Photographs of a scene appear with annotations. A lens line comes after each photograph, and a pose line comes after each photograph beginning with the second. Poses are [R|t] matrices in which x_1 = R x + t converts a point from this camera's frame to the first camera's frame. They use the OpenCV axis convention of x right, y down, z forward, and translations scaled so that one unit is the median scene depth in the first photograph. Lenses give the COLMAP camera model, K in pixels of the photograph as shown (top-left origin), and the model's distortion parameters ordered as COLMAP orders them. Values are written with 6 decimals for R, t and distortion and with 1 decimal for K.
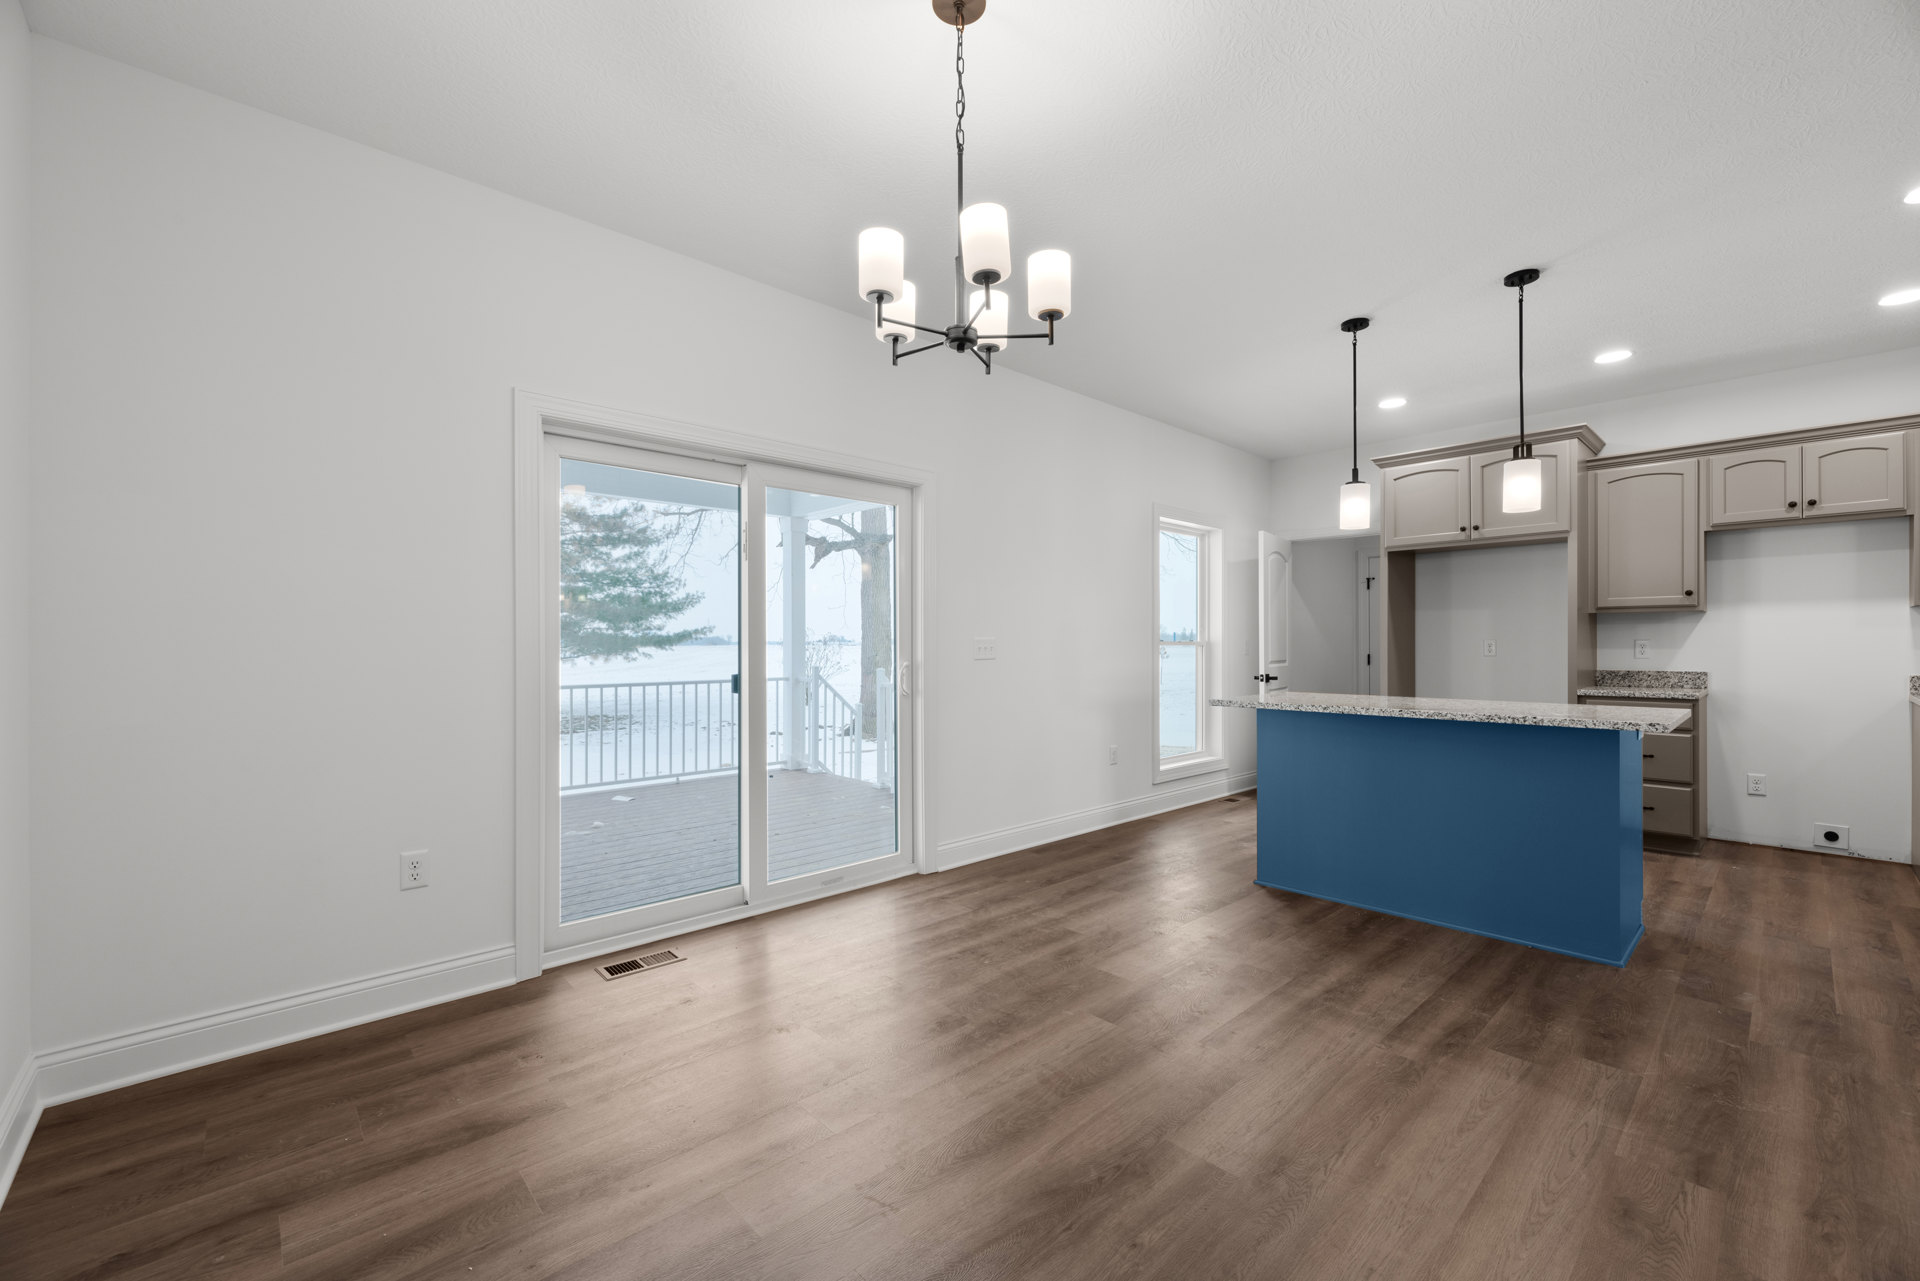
lens RADIAL K [[776.2, 0, 949.7], [0, 776.2, 644.6], [0, 0, 1]] dist [-0.002445, -0.000404]
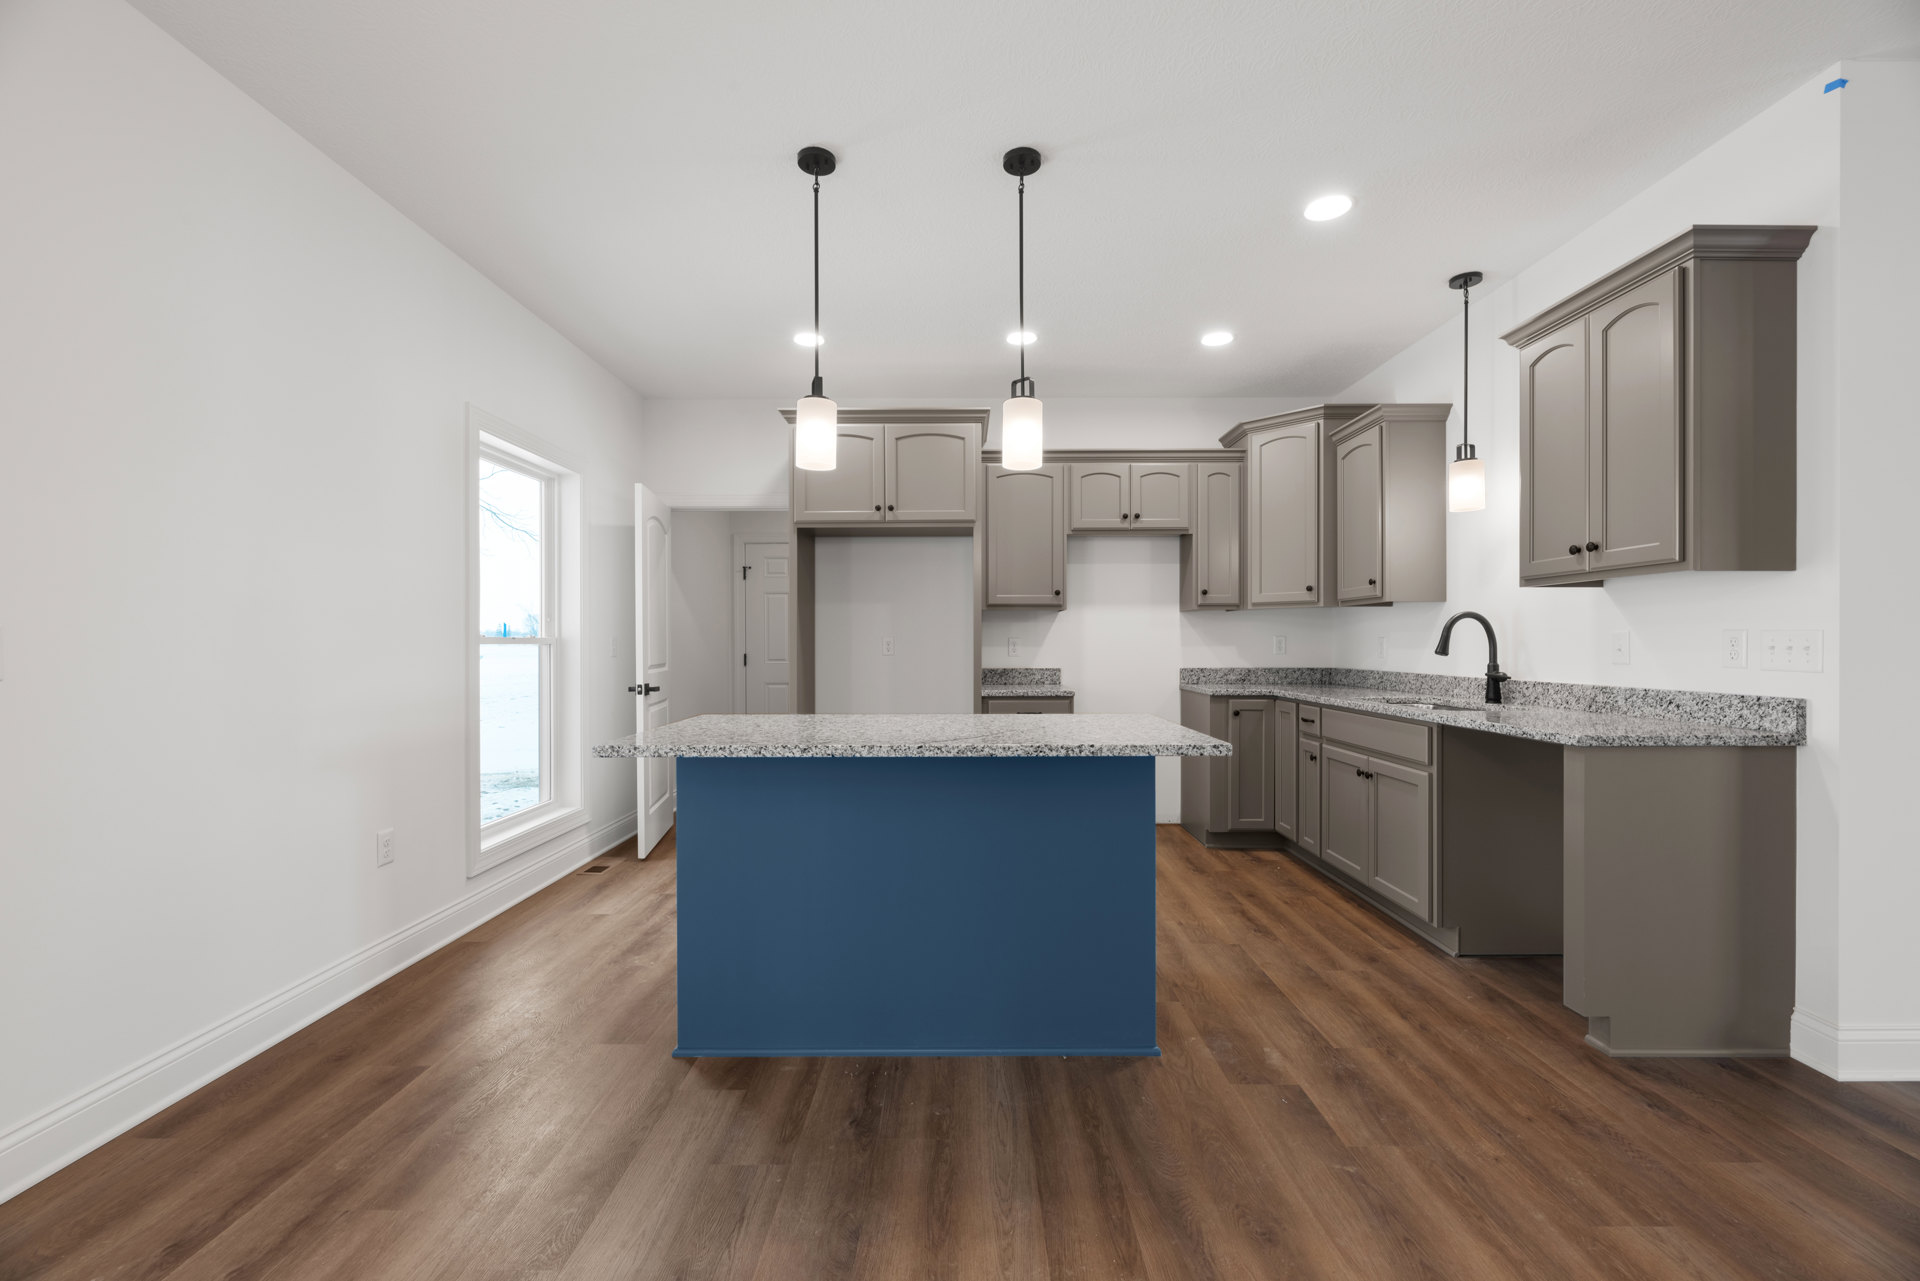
lens RADIAL K [[776.2, 0, 949.7], [0, 776.2, 644.6], [0, 0, 1]] dist [-0.002445, -0.000404]
pose [[0.682349, -0.002010, 0.731024, 0.097907], [0.000607, 0.999997, 0.002182, 0.000409], [-0.731027, -0.001045, 0.682348, 0.398756]]
